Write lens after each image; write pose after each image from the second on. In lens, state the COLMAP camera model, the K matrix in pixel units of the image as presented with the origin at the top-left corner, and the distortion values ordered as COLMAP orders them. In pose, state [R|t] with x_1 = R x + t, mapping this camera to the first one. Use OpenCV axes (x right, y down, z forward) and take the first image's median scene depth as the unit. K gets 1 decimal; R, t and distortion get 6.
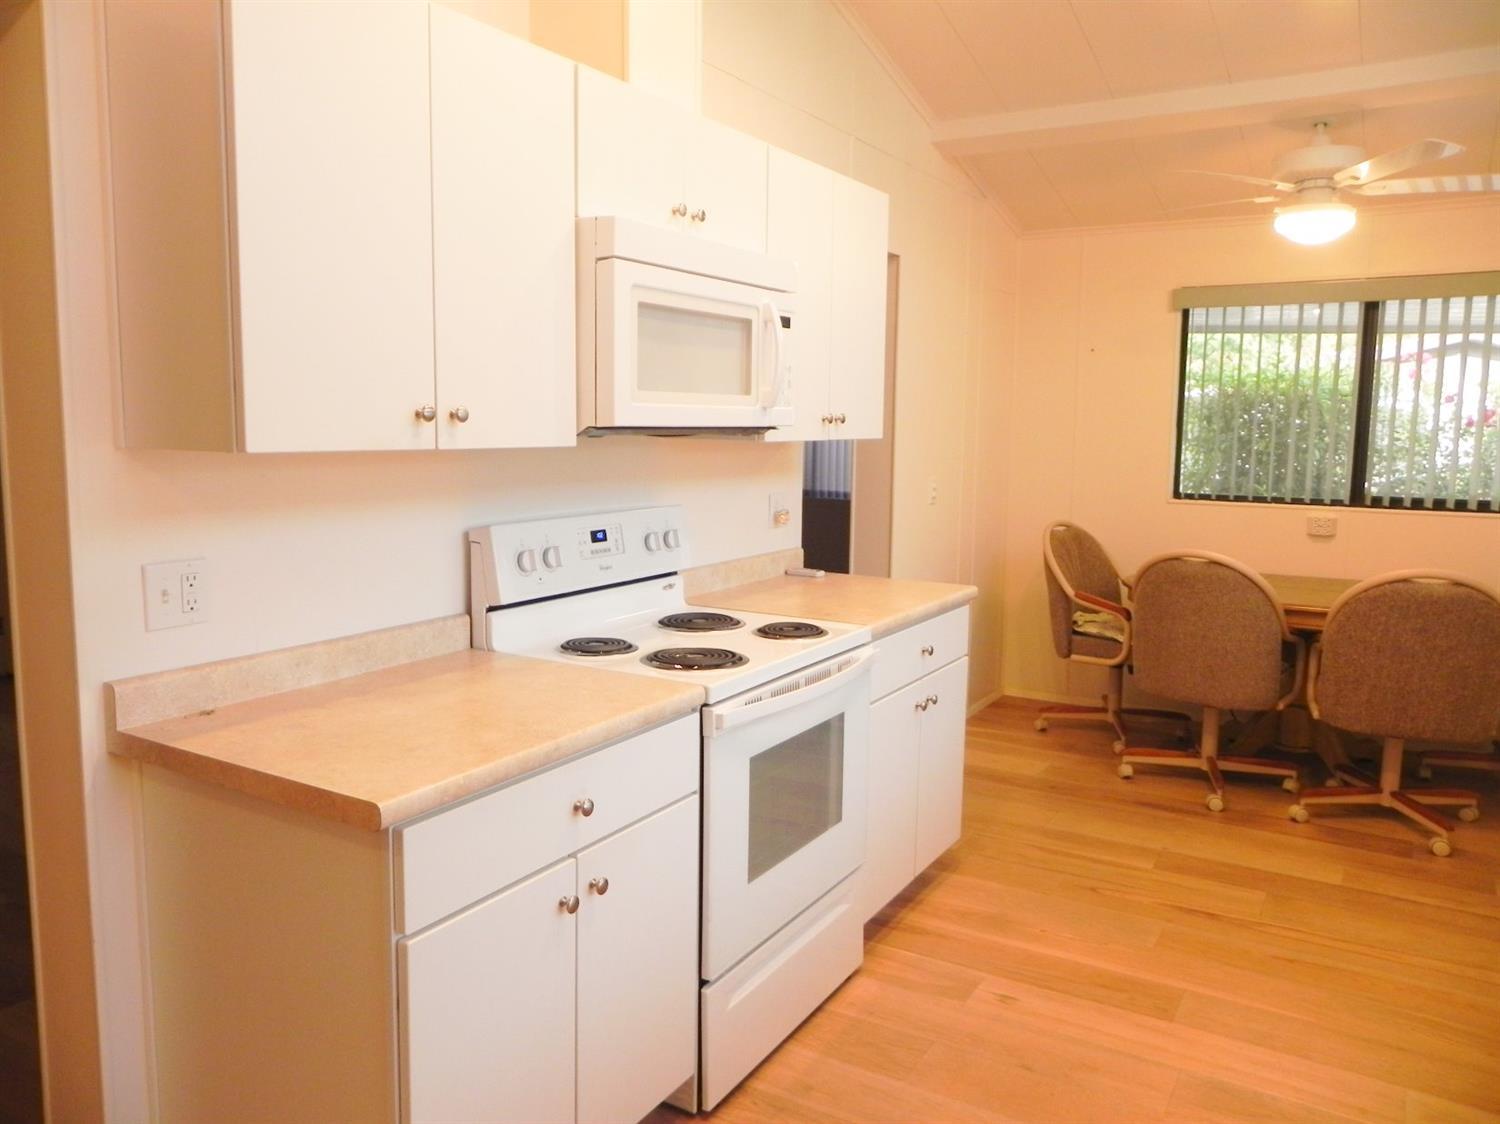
lens RADIAL K [[1119.7, 0, 743.1], [0, 1119.7, 559.5], [0, 0, 1]] dist [-0.019821, 0.036138]
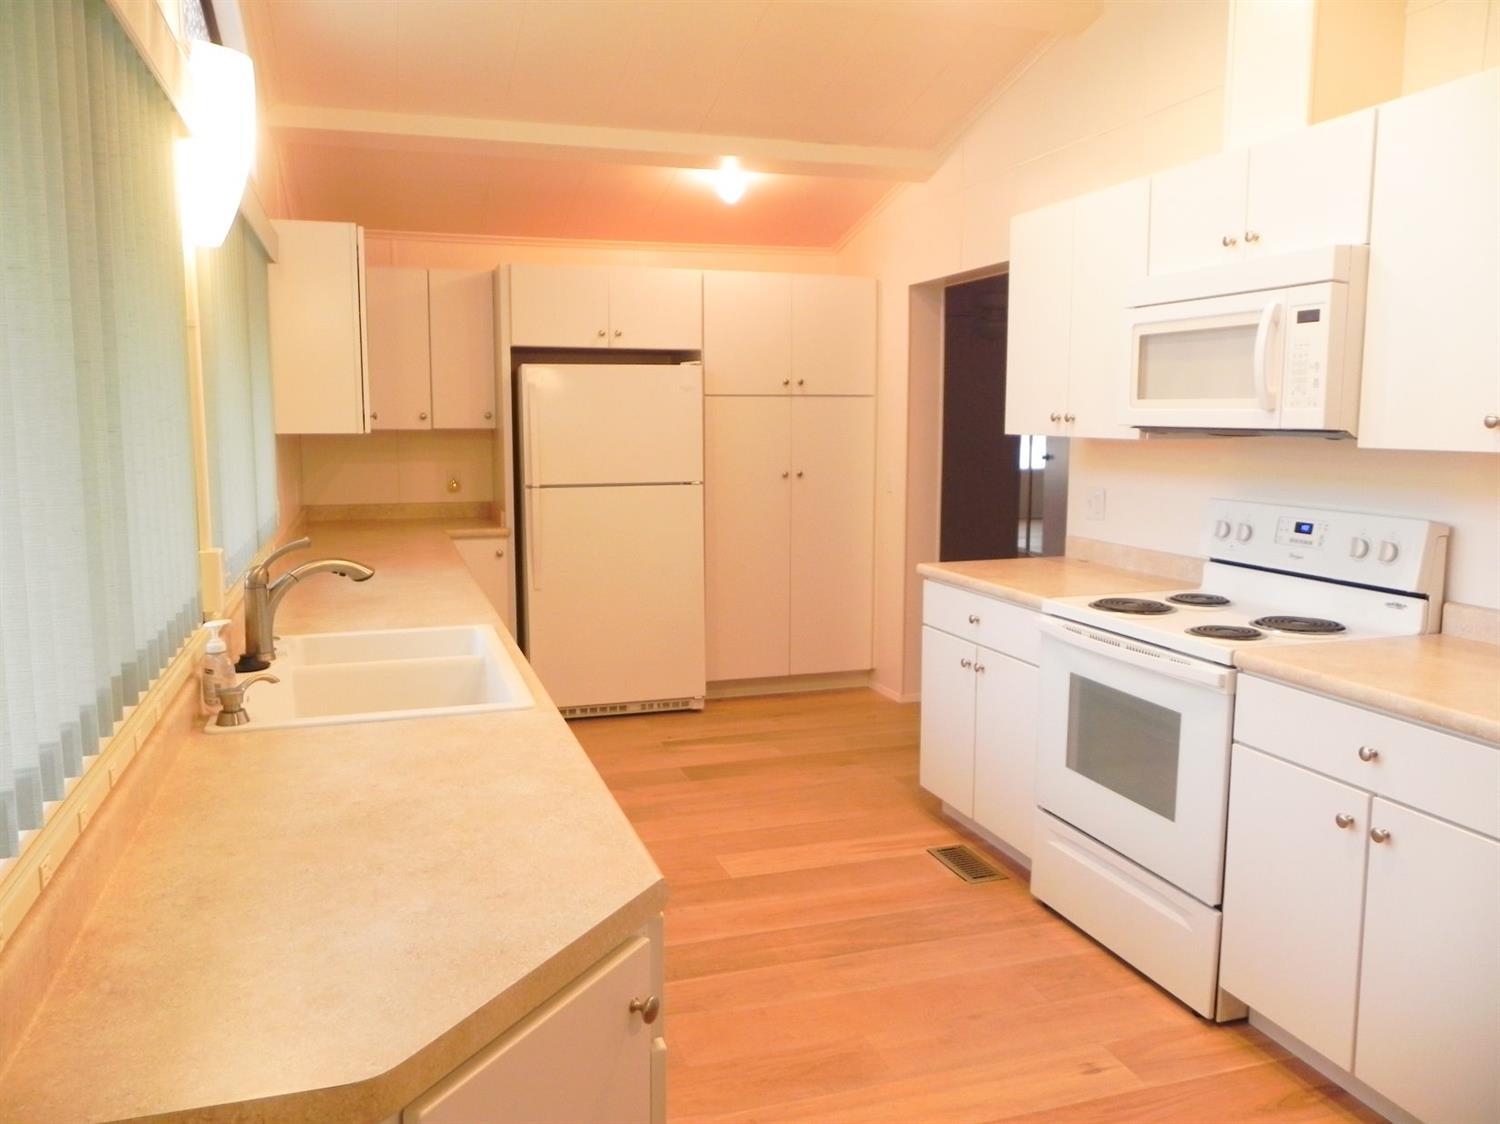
lens RADIAL K [[1119.7, 0, 741.2], [0, 1119.7, 562.7], [0, 0, 1]] dist [-0.019821, 0.036138]
pose [[-0.649314, 0.084836, -0.755774, 1.104047], [-0.107042, 0.973672, 0.201259, -0.155285], [0.752949, 0.211580, -0.623138, 1.318643]]
